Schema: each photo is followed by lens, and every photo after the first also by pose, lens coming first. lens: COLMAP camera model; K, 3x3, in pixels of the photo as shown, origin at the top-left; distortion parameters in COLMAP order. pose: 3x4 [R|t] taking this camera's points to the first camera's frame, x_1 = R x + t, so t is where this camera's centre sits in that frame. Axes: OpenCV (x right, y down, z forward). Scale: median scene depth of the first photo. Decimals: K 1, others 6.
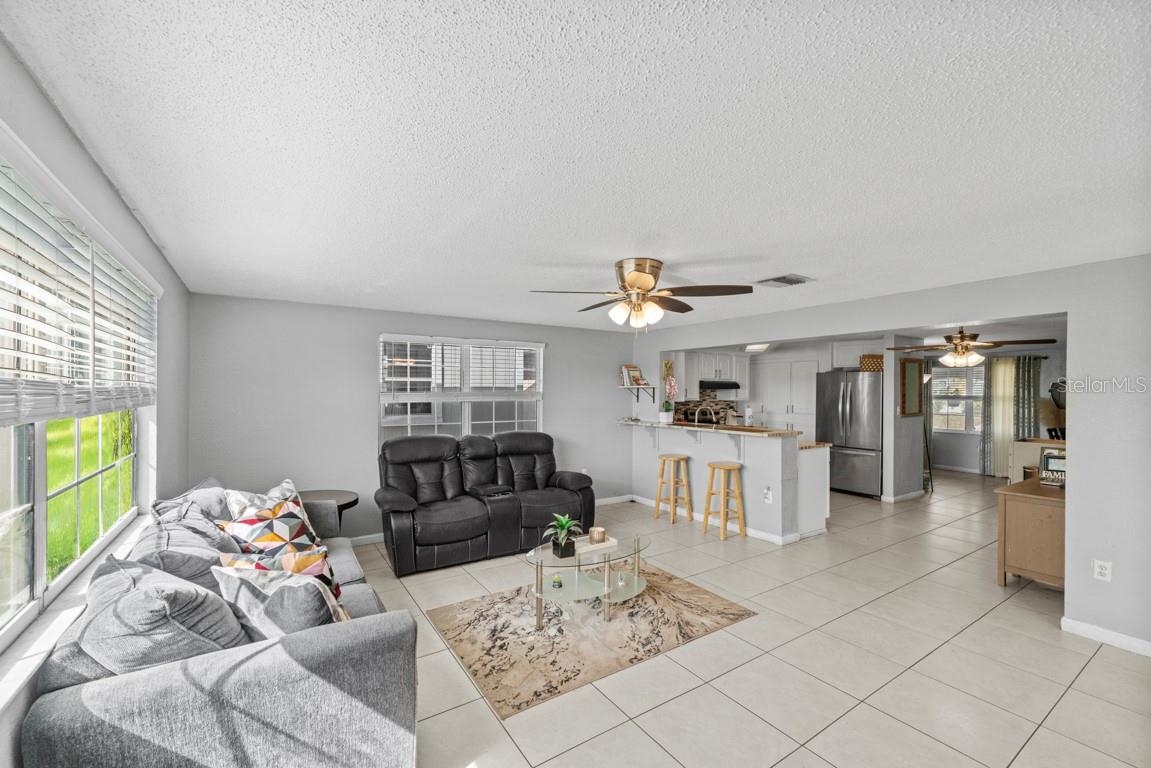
lens RADIAL K [[466.3, 0, 570.2], [0, 466.3, 391.9], [0, 0, 1]] dist [0.000724, 0.000023]
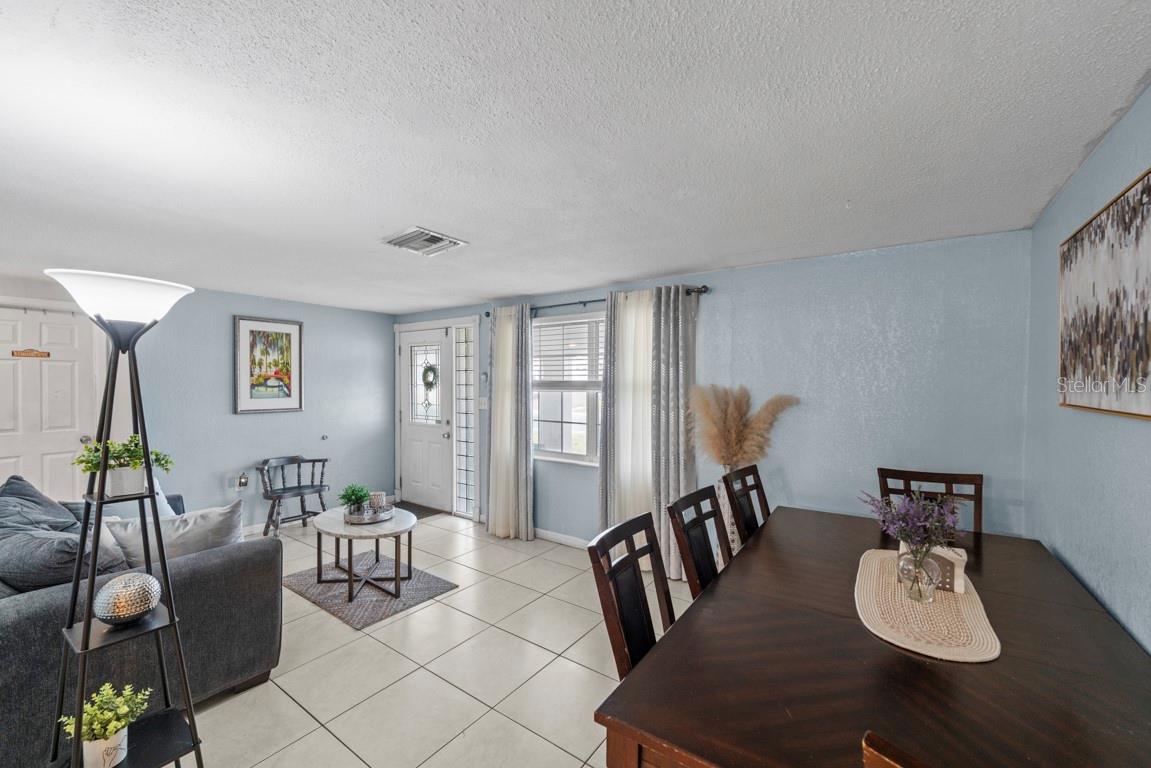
lens RADIAL K [[466.3, 0, 570.2], [0, 466.3, 391.9], [0, 0, 1]] dist [0.000724, 0.000023]
pose [[0.933239, -0.010589, 0.359099, 1.102559], [0.003002, 0.999760, 0.021679, 0.013685], [-0.359243, -0.019154, 0.933048, 0.952695]]
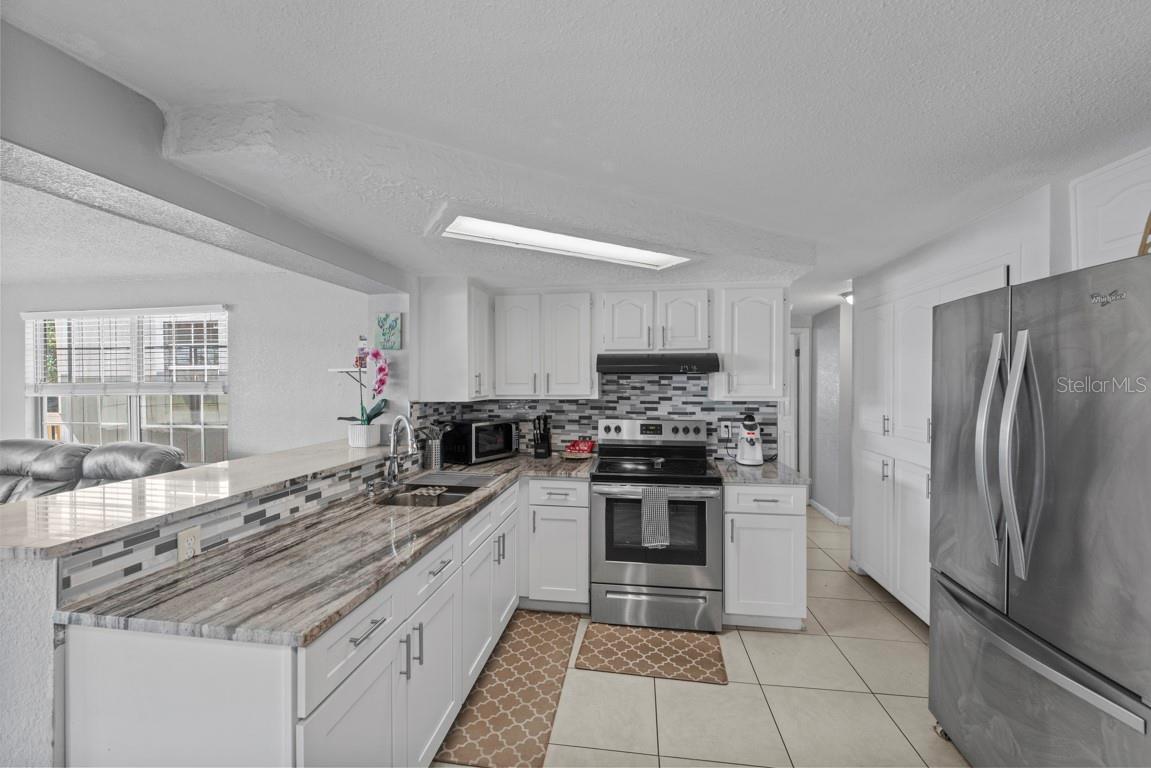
lens RADIAL K [[463.1, 0, 564.7], [0, 463.1, 384.2], [0, 0, 1]] dist [-0.001119, -0.000206]
pose [[0.748136, -0.003009, -0.663539, 0.701281], [0.004275, 0.999991, 0.000286, 0.004707], [0.663532, -0.003050, 0.748142, 0.838545]]
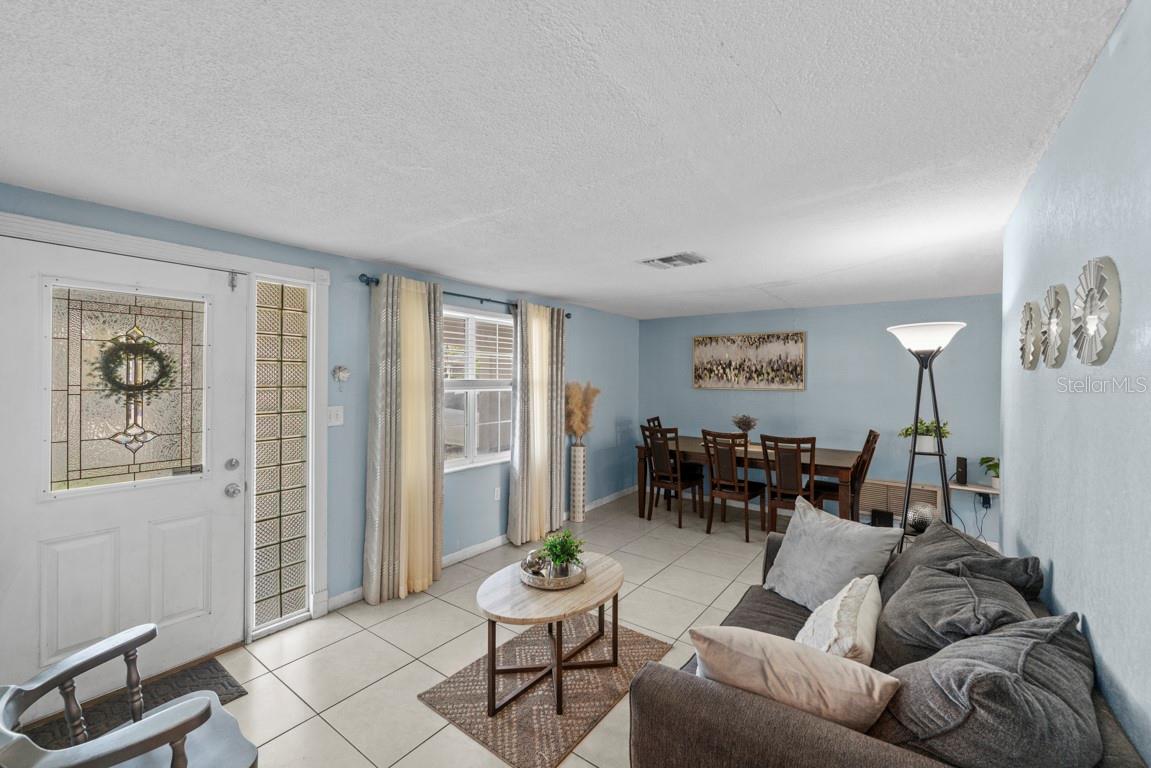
lens RADIAL K [[473.2, 0, 568.9], [0, 473.2, 369.4], [0, 0, 1]] dist [0.000884, 0.000037]
pose [[-0.339882, 0.009161, 0.940423, 0.656202], [-0.005573, 0.999915, -0.011755, 0.004468], [-0.940452, -0.009236, -0.339802, 1.756970]]
